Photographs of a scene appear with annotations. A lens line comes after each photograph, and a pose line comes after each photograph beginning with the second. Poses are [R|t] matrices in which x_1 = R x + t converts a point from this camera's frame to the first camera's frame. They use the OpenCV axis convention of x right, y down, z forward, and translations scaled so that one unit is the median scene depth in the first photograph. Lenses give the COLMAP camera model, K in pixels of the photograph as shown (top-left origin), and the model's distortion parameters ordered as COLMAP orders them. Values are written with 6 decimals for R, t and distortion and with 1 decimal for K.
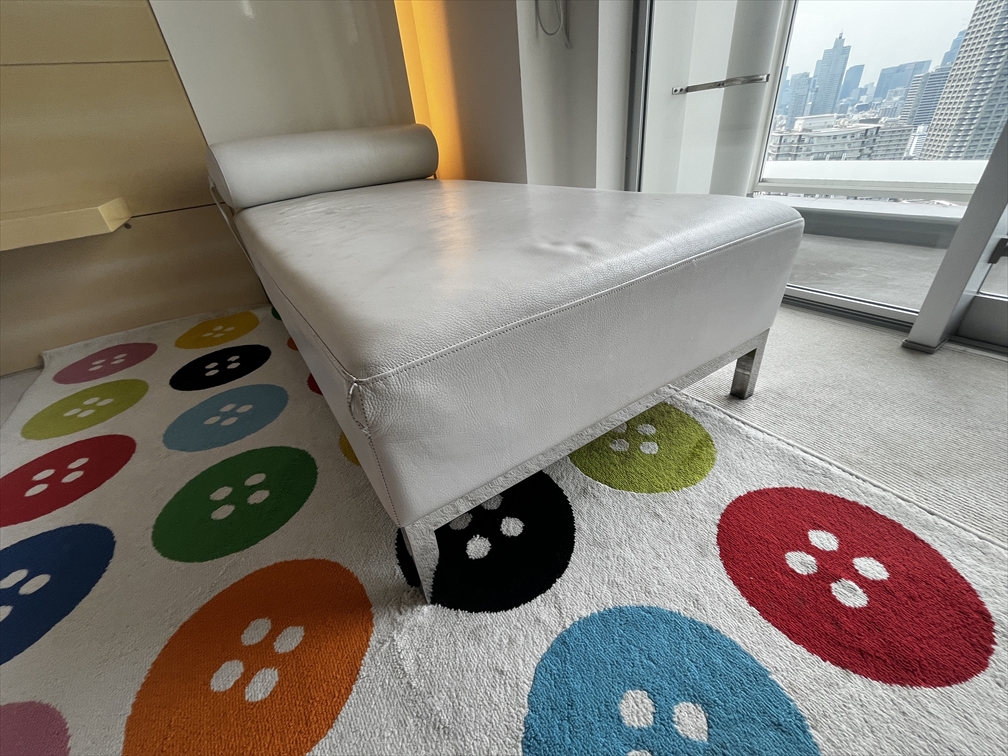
lens RADIAL K [[407.7, 0, 504.0], [0, 407.7, 378.0], [0, 0, 1]] dist [0.000592, -0.000096]
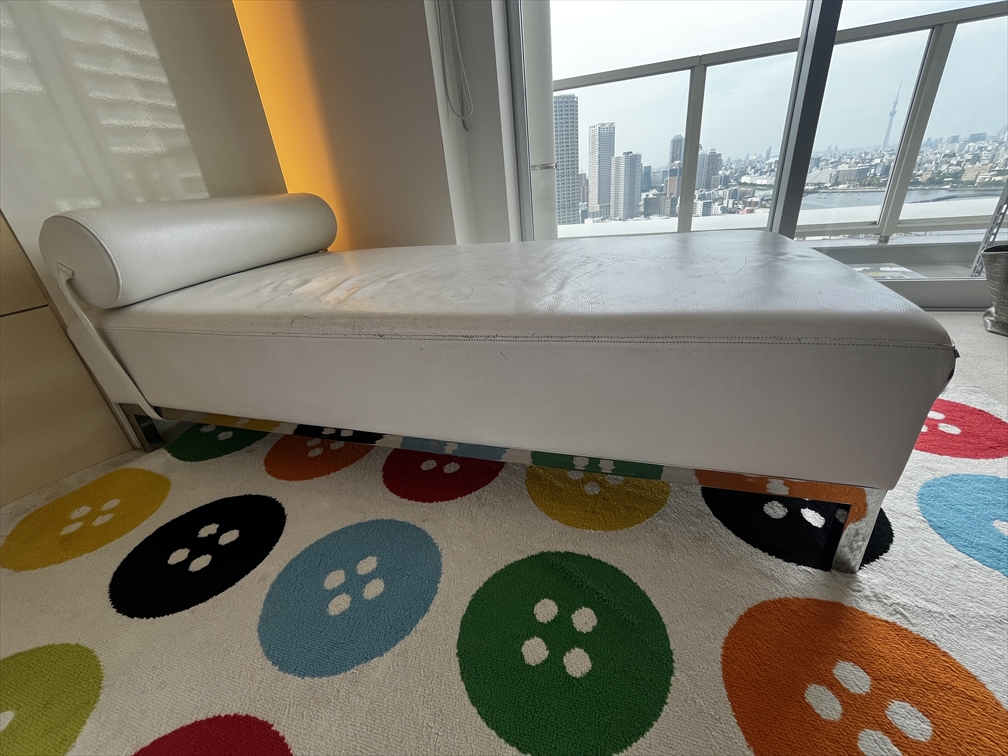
lens RADIAL K [[407.7, 0, 504.0], [0, 407.7, 378.0], [0, 0, 1]] dist [0.000592, -0.000096]
pose [[0.781875, -0.246175, 0.572773, -0.926027], [0.334082, 0.941133, -0.051552, -0.126888], [-0.526365, 0.231660, 0.818091, 0.313233]]
